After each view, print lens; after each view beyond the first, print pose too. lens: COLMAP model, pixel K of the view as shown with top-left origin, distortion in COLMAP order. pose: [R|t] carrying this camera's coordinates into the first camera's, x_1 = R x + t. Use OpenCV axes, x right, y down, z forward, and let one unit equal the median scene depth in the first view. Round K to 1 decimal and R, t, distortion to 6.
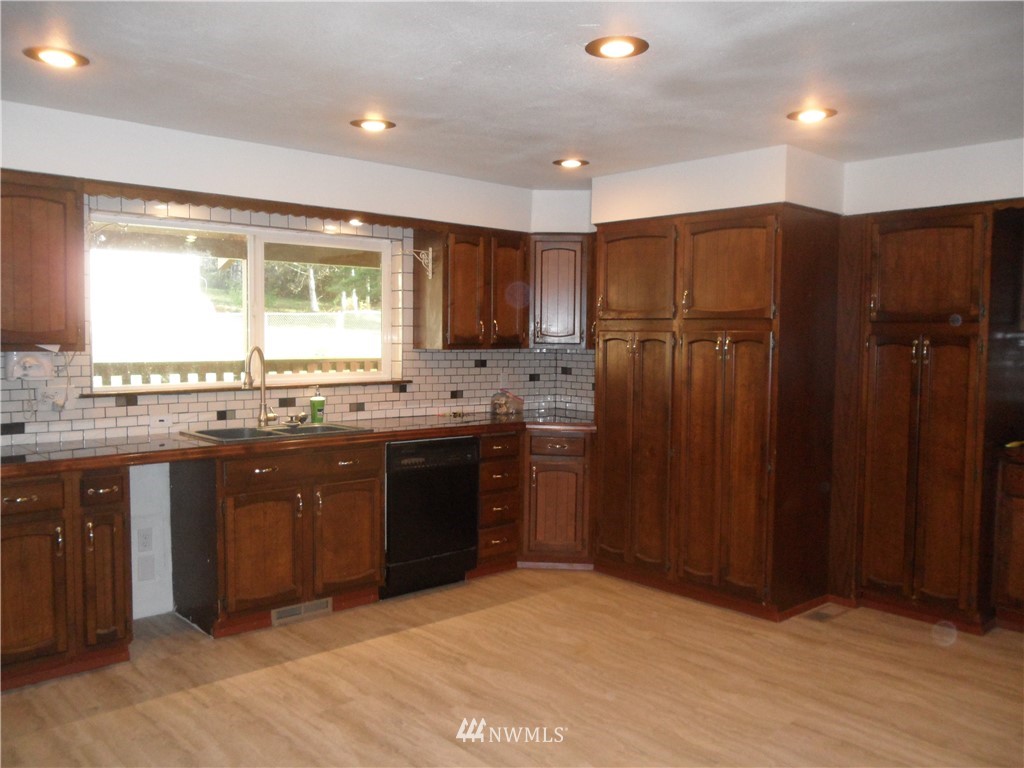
lens RADIAL K [[844.5, 0, 512.0], [0, 844.5, 384.0], [0, 0, 1]] dist [-0.000103, 0.005706]
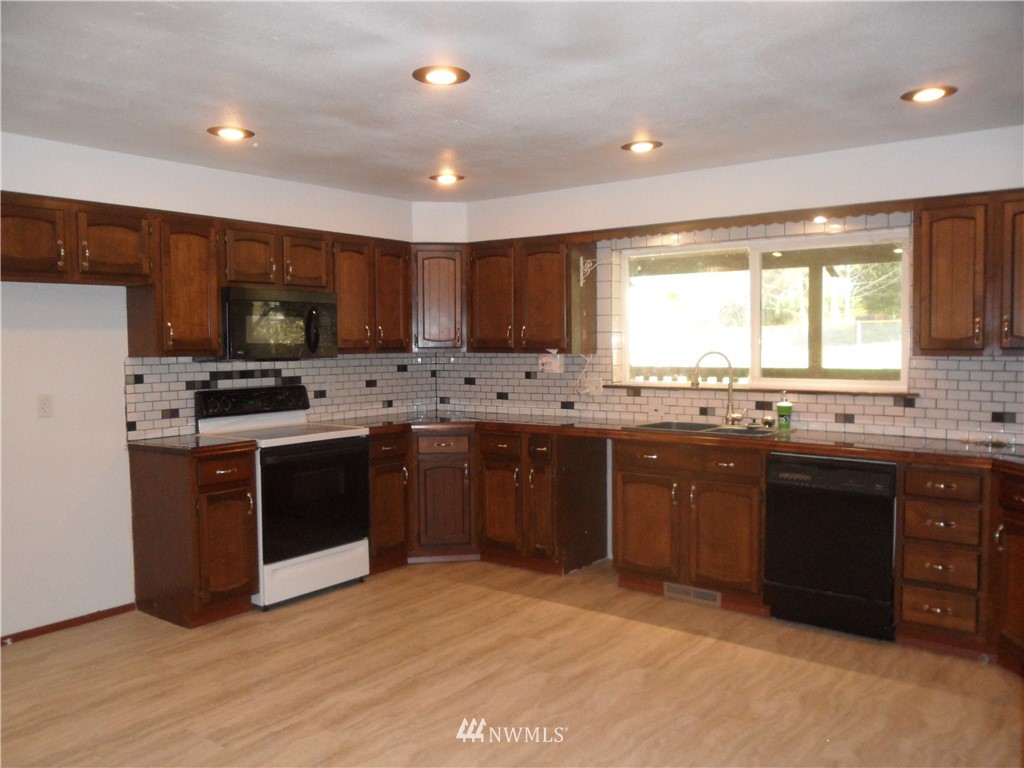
lens RADIAL K [[865.5, 0, 512.0], [0, 865.5, 384.0], [0, 0, 1]] dist [0.048059, -0.003041]
pose [[0.187376, 0.048313, -0.981099, 0.820822], [-0.045025, 0.998162, 0.040554, -0.038774], [0.981256, 0.036575, 0.189207, 0.562971]]
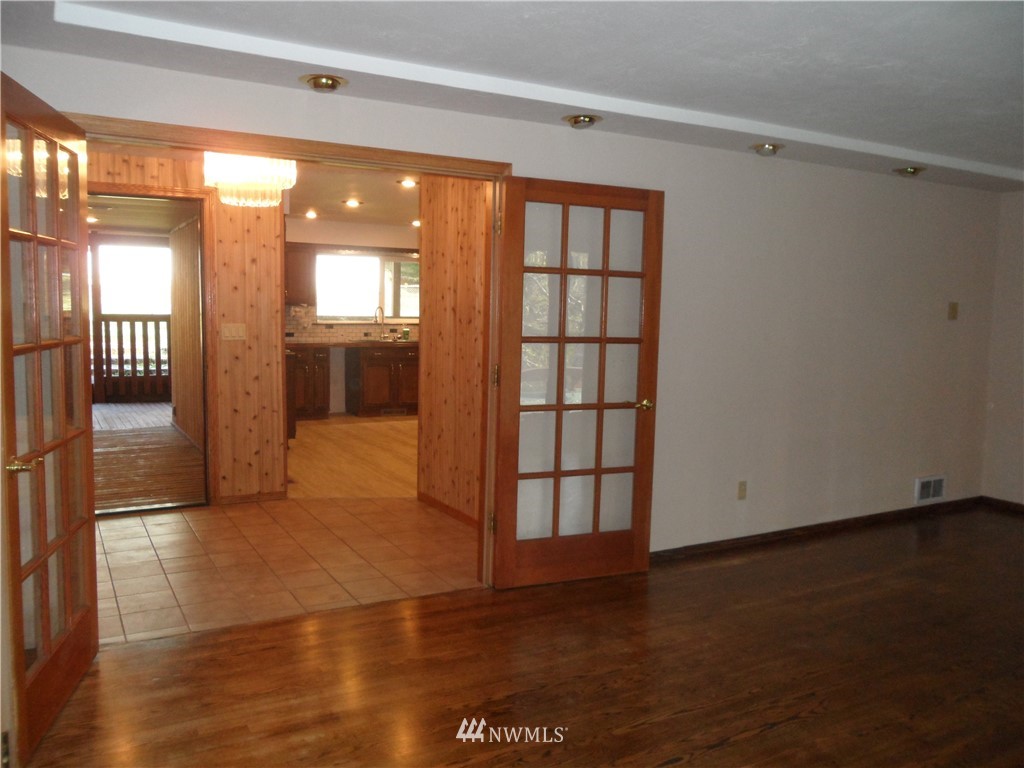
lens RADIAL K [[844.5, 0, 512.0], [0, 844.5, 384.0], [0, 0, 1]] dist [-0.000103, 0.005706]
pose [[0.977130, 0.033429, -0.209999, 0.621896], [-0.027118, 0.999092, 0.032861, 0.094324], [0.210906, -0.026415, 0.977149, -1.375938]]
